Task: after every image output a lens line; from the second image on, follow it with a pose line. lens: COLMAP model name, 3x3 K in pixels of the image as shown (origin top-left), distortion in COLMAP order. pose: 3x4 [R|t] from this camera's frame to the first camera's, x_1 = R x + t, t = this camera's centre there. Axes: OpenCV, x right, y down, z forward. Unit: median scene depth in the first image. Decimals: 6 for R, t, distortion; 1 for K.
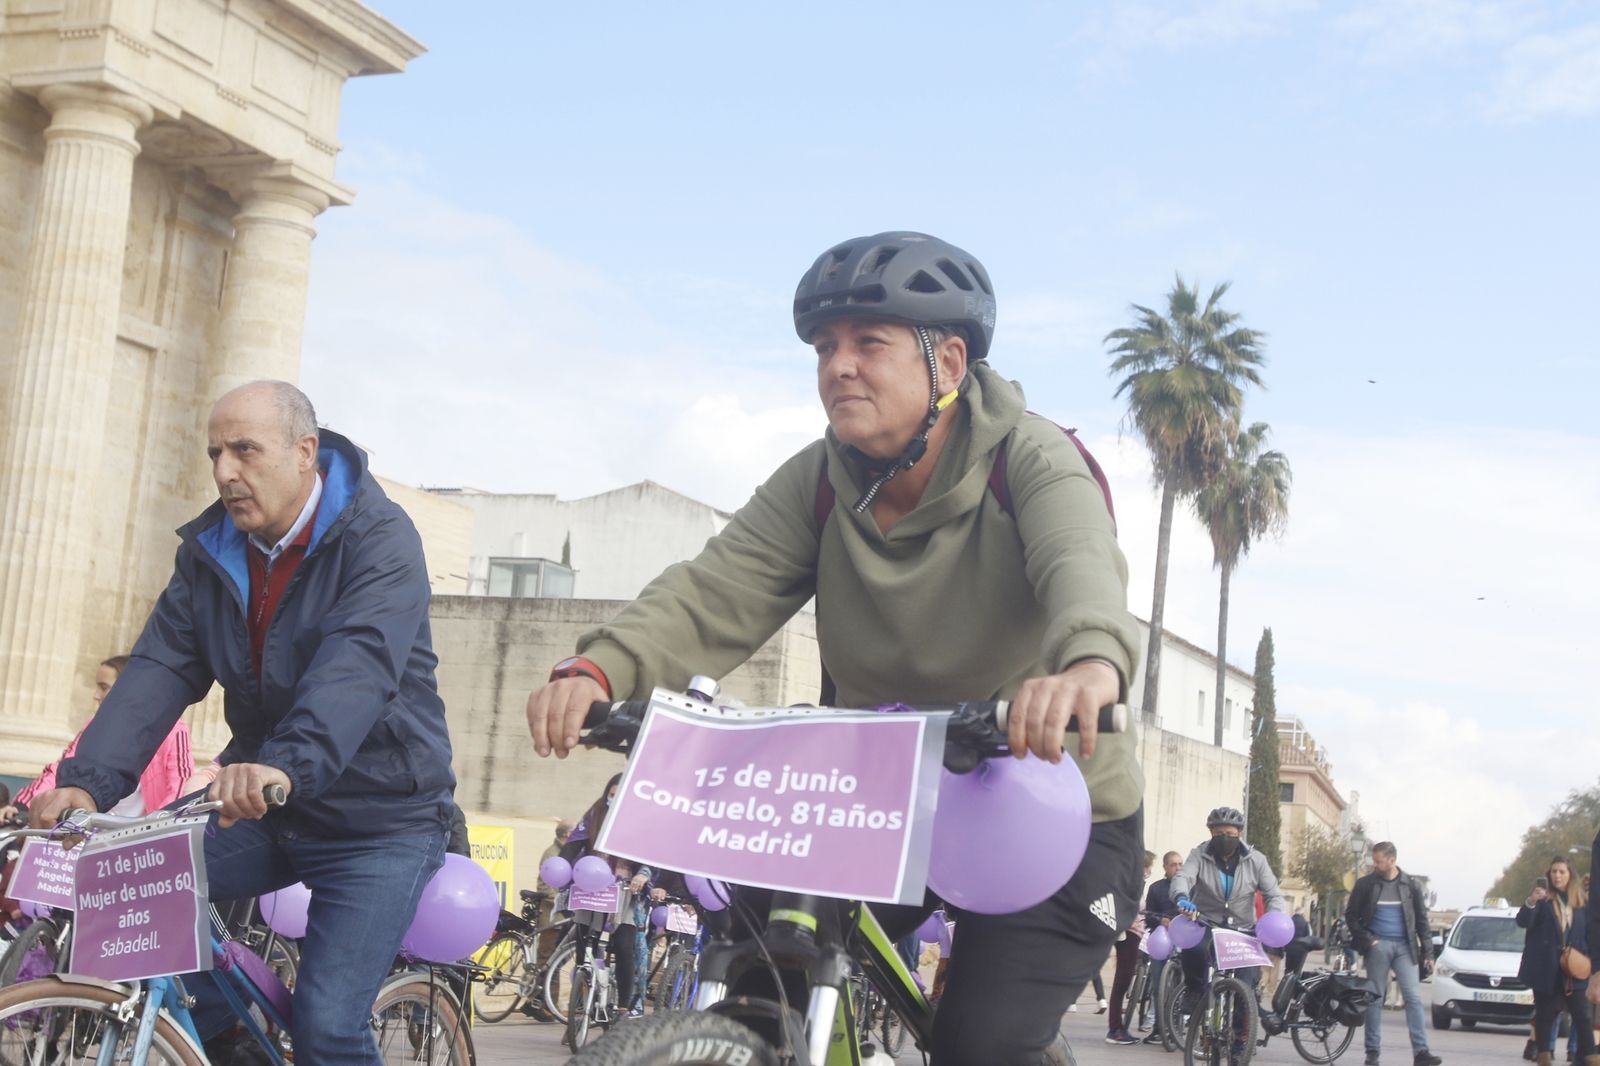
lens RADIAL K [[2430.0, 0, 800.0], [0, 2430.0, 533.0], [0, 0, 1]] dist [-0.026231, 0.157576]
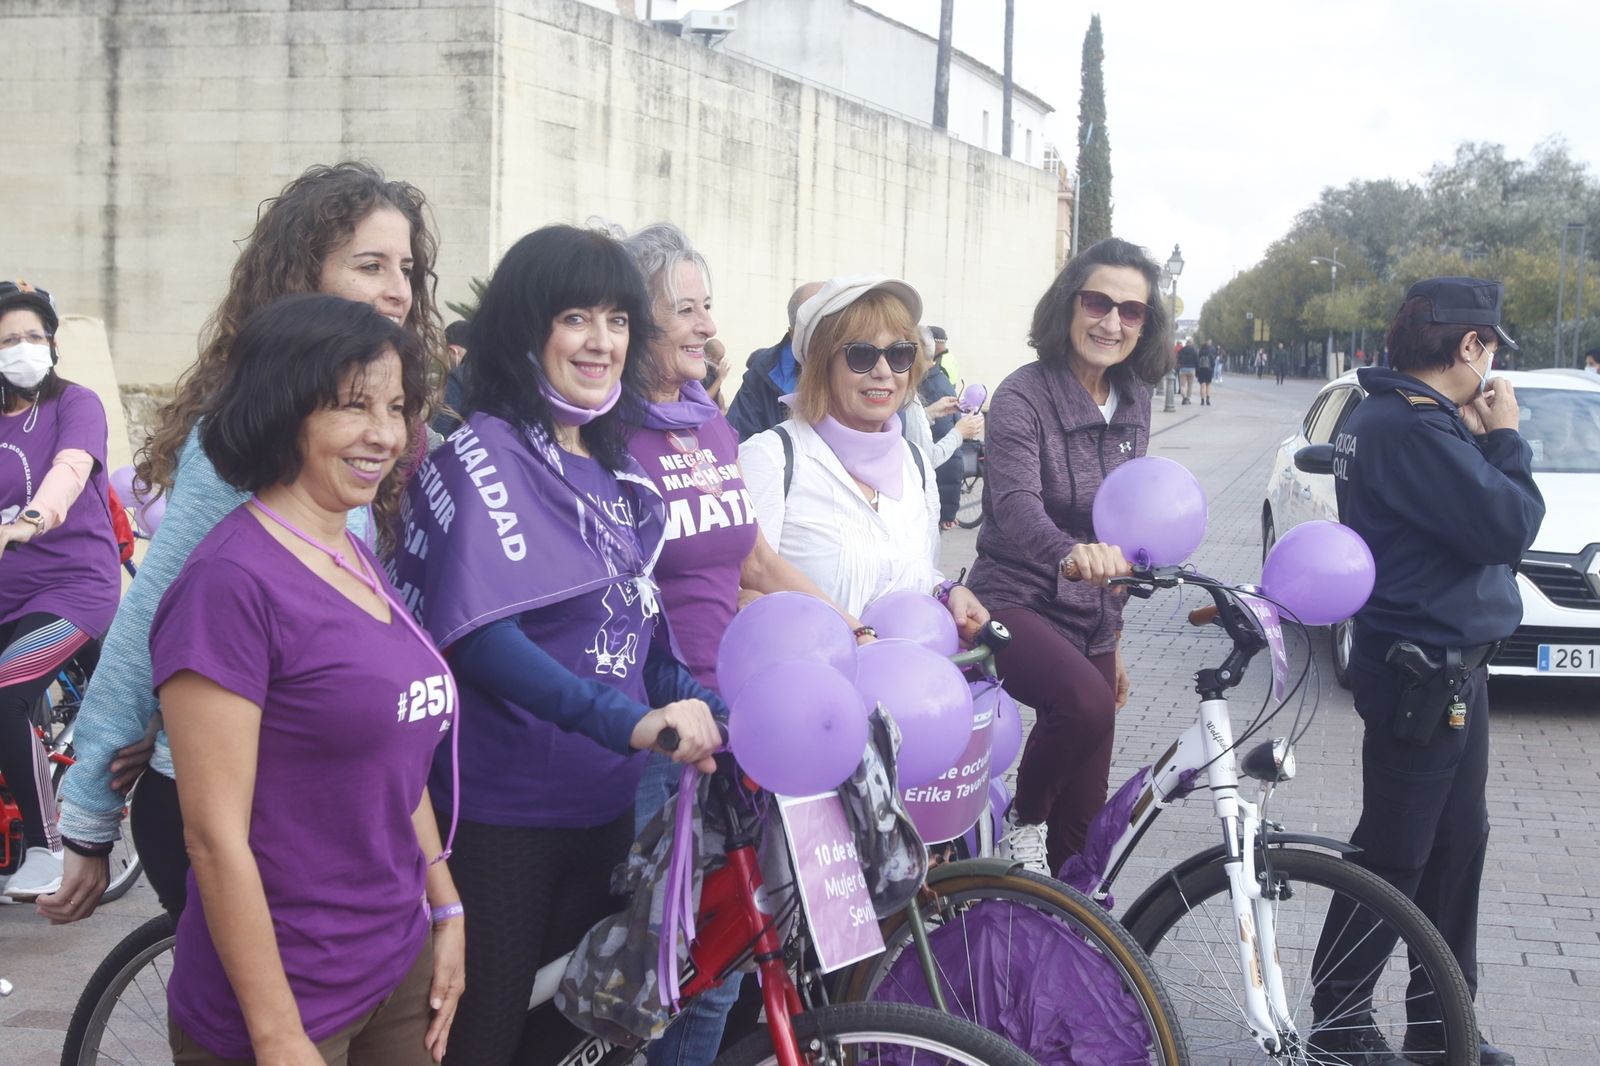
lens RADIAL K [[2131.7, 0, 800.0], [0, 2131.7, 533.0], [0, 0, 1]] dist [-0.026966, 0.073056]
pose [[0.993845, -0.061057, 0.092437, 0.014721], [0.036991, 0.969417, 0.242617, 0.039344], [-0.104423, -0.237704, 0.965708, 0.328159]]
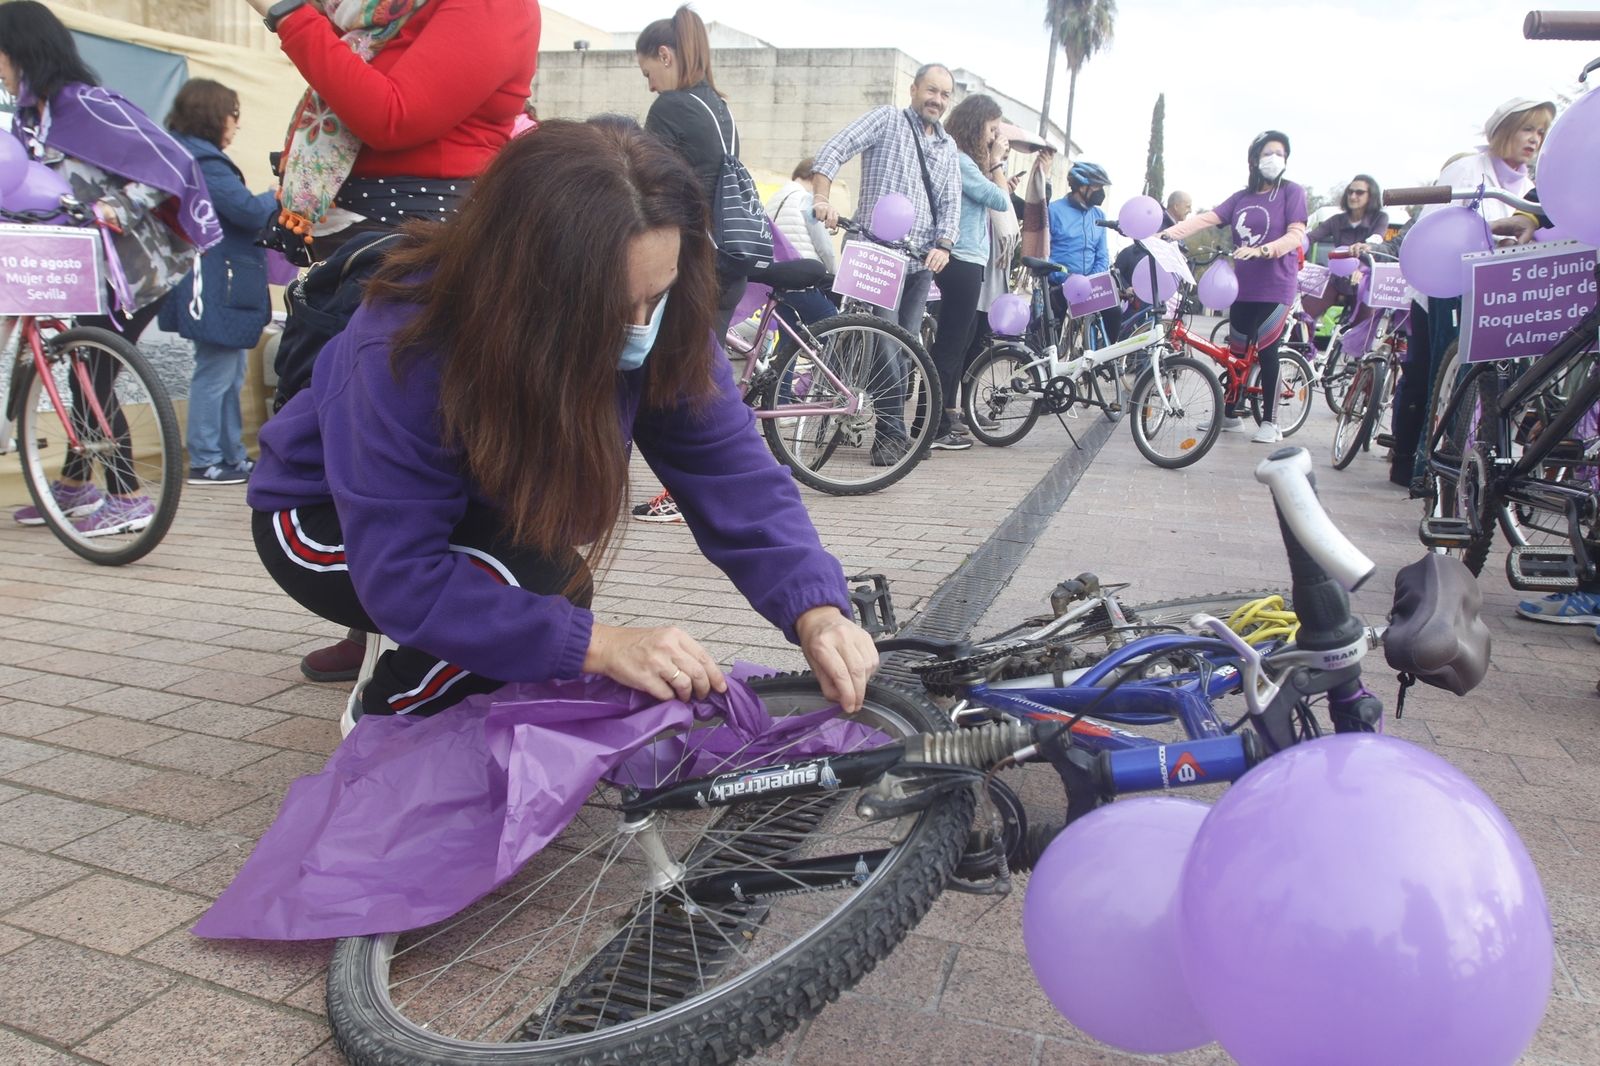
lens RADIAL K [[1169.7, 0, 800.0], [0, 1169.7, 533.0], [0, 0, 1]] dist [-0.100365, 0.062594]
pose [[0.999113, -0.023652, 0.034832, -0.081183], [0.009707, 0.934414, 0.356057, 0.050461], [-0.040969, -0.355403, 0.933815, 0.318221]]
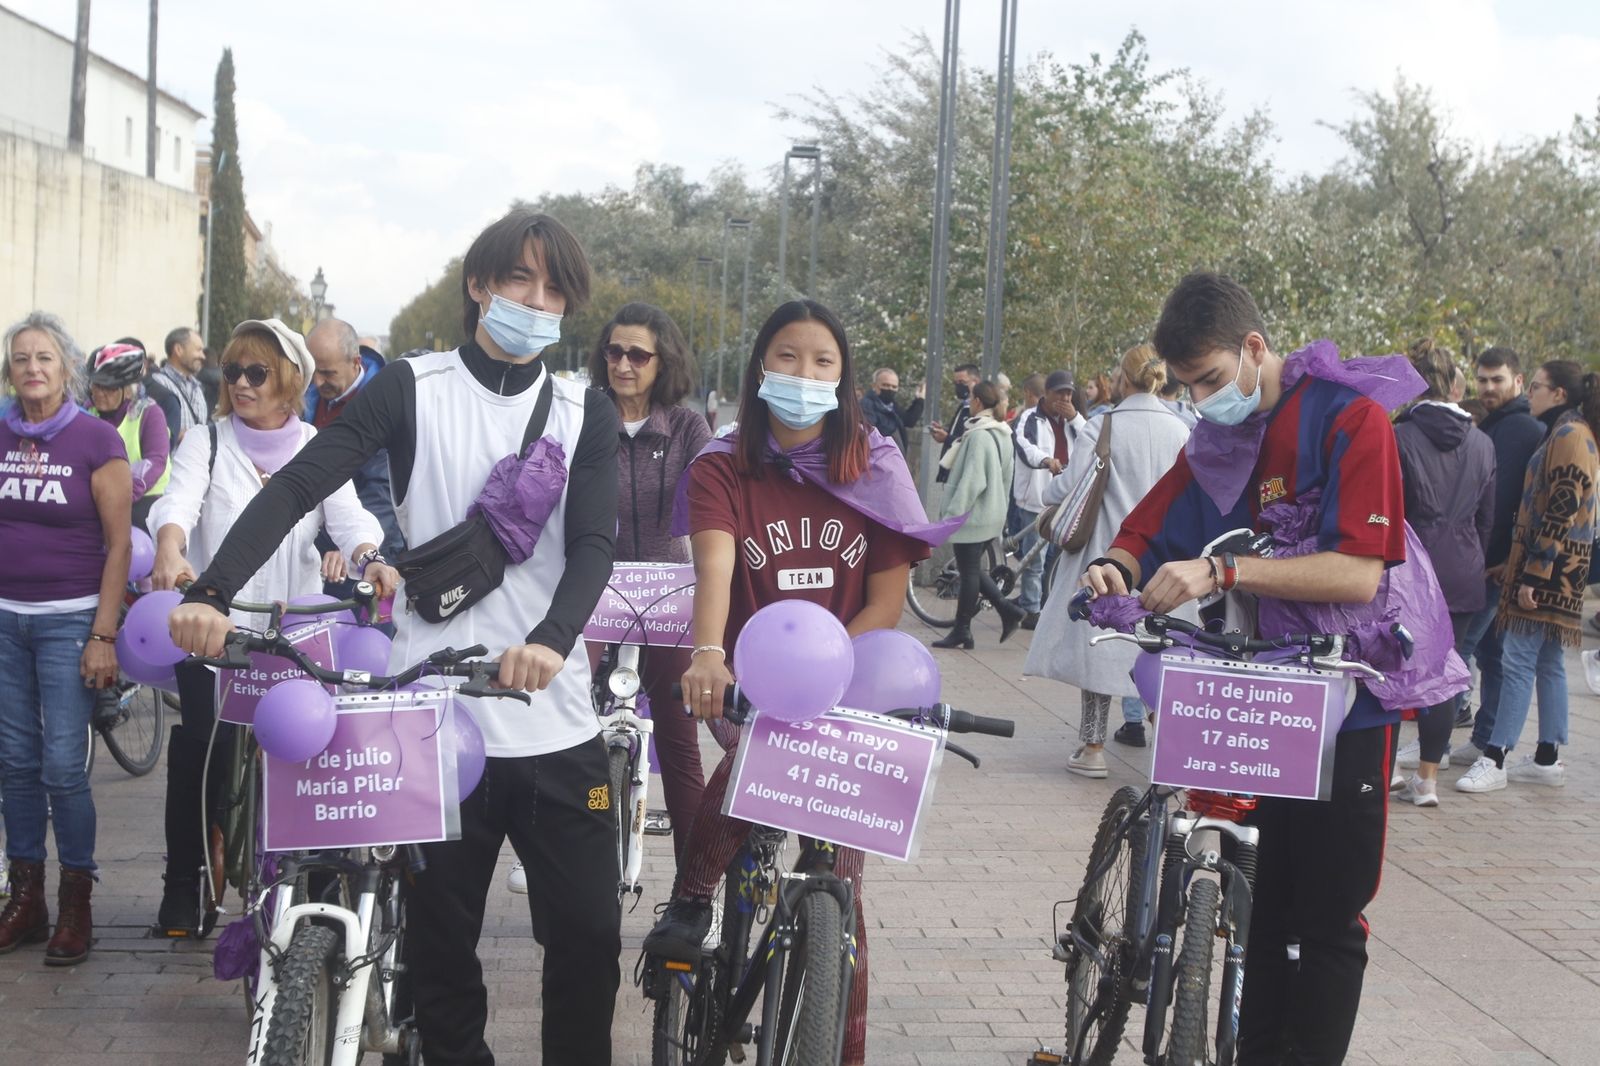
lens RADIAL K [[2430.0, 0, 800.0], [0, 2430.0, 533.0], [0, 0, 1]] dist [-0.026231, 0.157576]
pose [[0.902121, -0.063275, 0.426819, -0.006823], [-0.037925, 0.973733, 0.224512, 0.006932], [-0.429814, -0.218725, 0.876025, 0.139465]]
